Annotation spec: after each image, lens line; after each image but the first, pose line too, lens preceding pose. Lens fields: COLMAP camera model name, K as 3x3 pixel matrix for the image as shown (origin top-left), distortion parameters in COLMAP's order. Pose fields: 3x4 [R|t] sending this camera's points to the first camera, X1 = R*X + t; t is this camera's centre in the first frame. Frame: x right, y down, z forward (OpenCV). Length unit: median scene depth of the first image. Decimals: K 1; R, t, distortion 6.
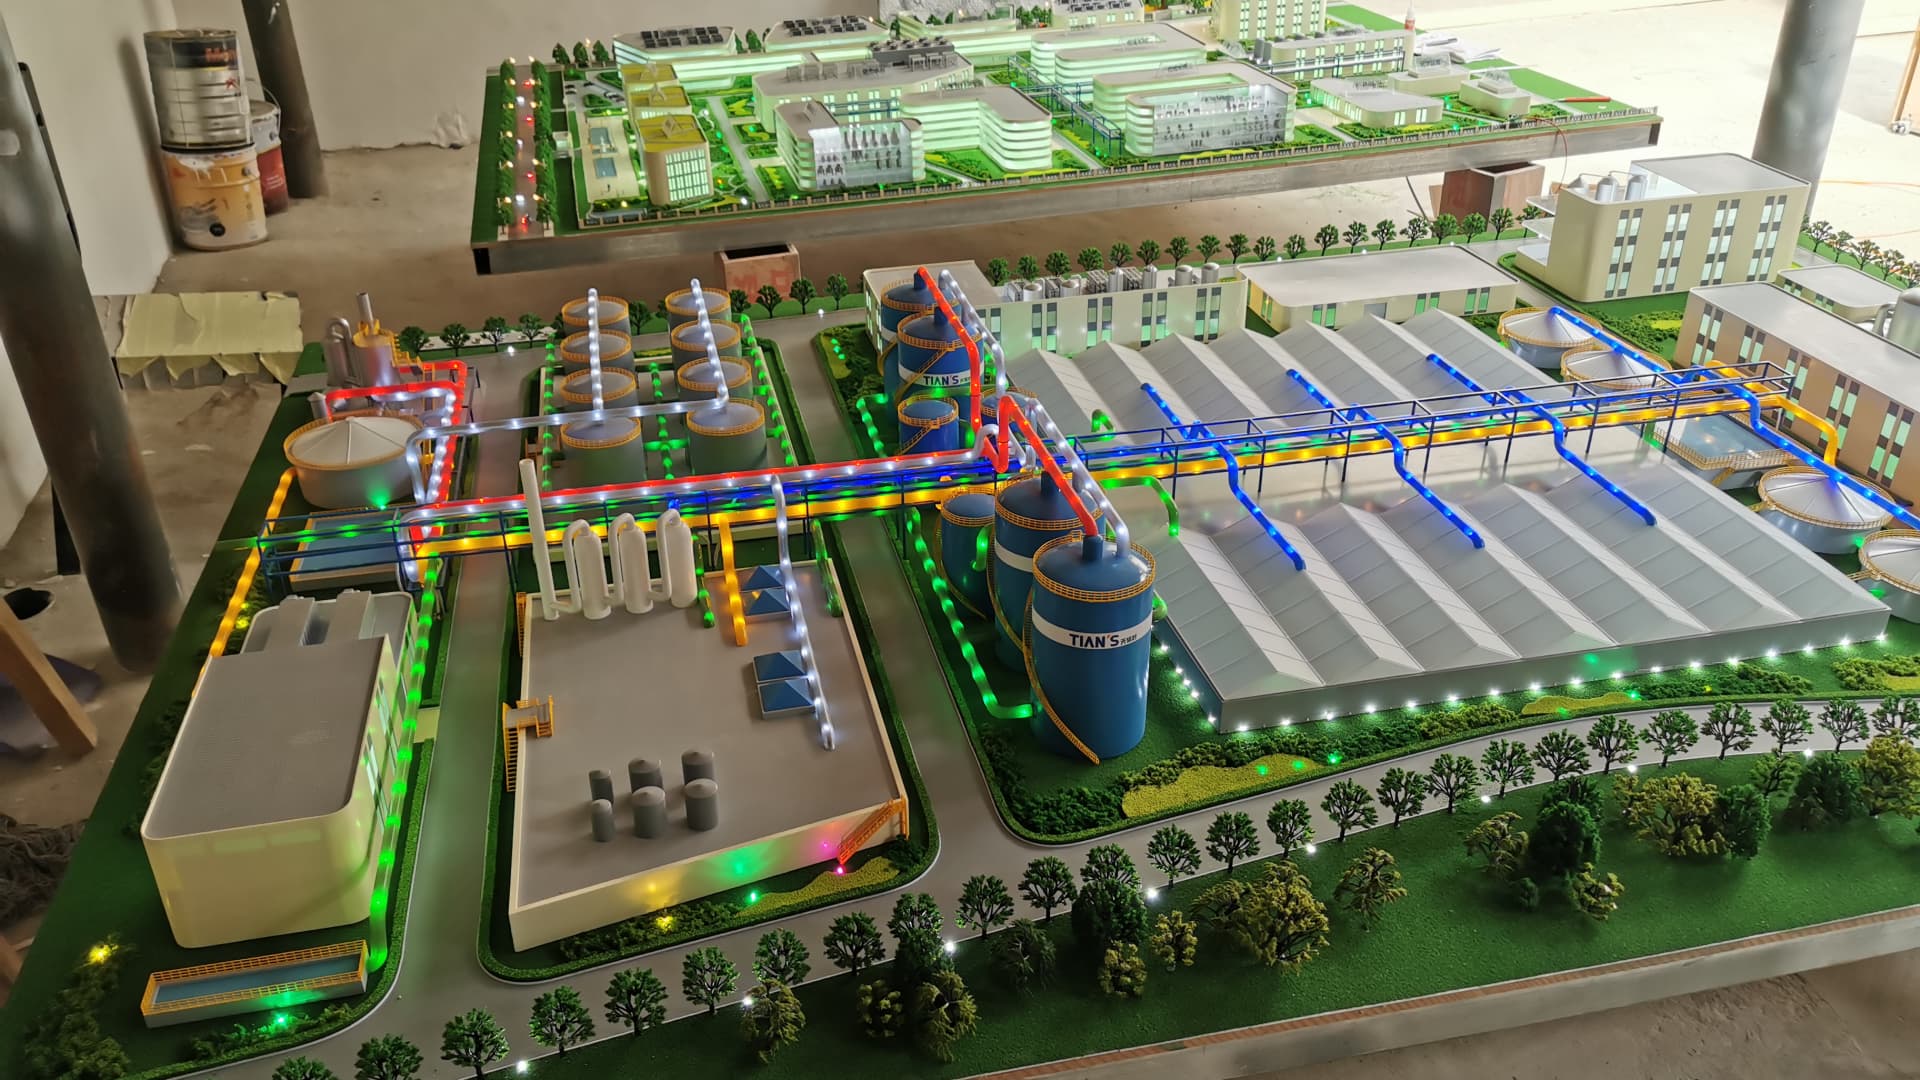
lens RADIAL K [[1530.2, 0, 960.0], [0, 1530.2, 540.0], [0, 0, 1]] dist [0.056425, -0.071472]
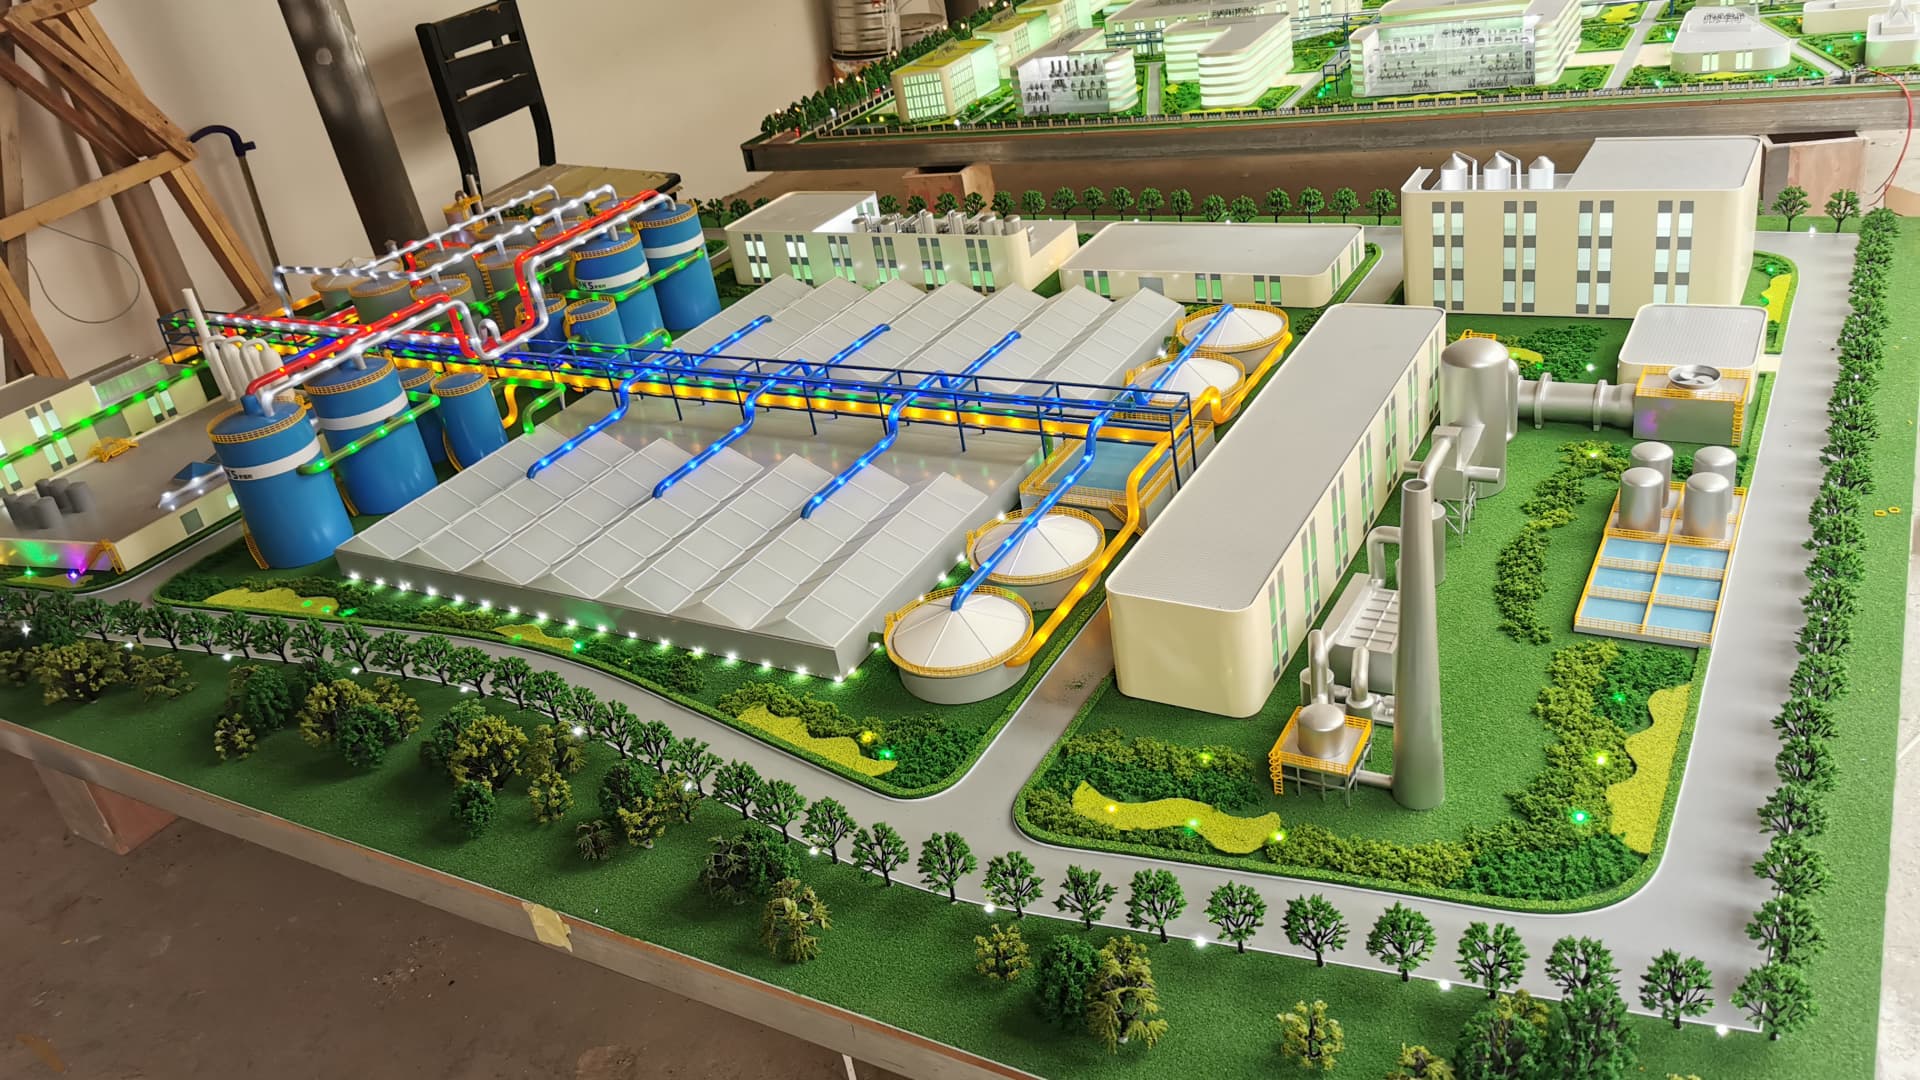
lens RADIAL K [[1458.6, 0, 960.0], [0, 1458.6, 540.0], [0, 0, 1]] dist [0.128328, -0.189751]
pose [[0.724621, 0.243817, -0.644576, 0.613113], [-0.193373, 0.969683, 0.149406, -0.084437], [0.661462, 0.016381, 0.749800, 0.197532]]
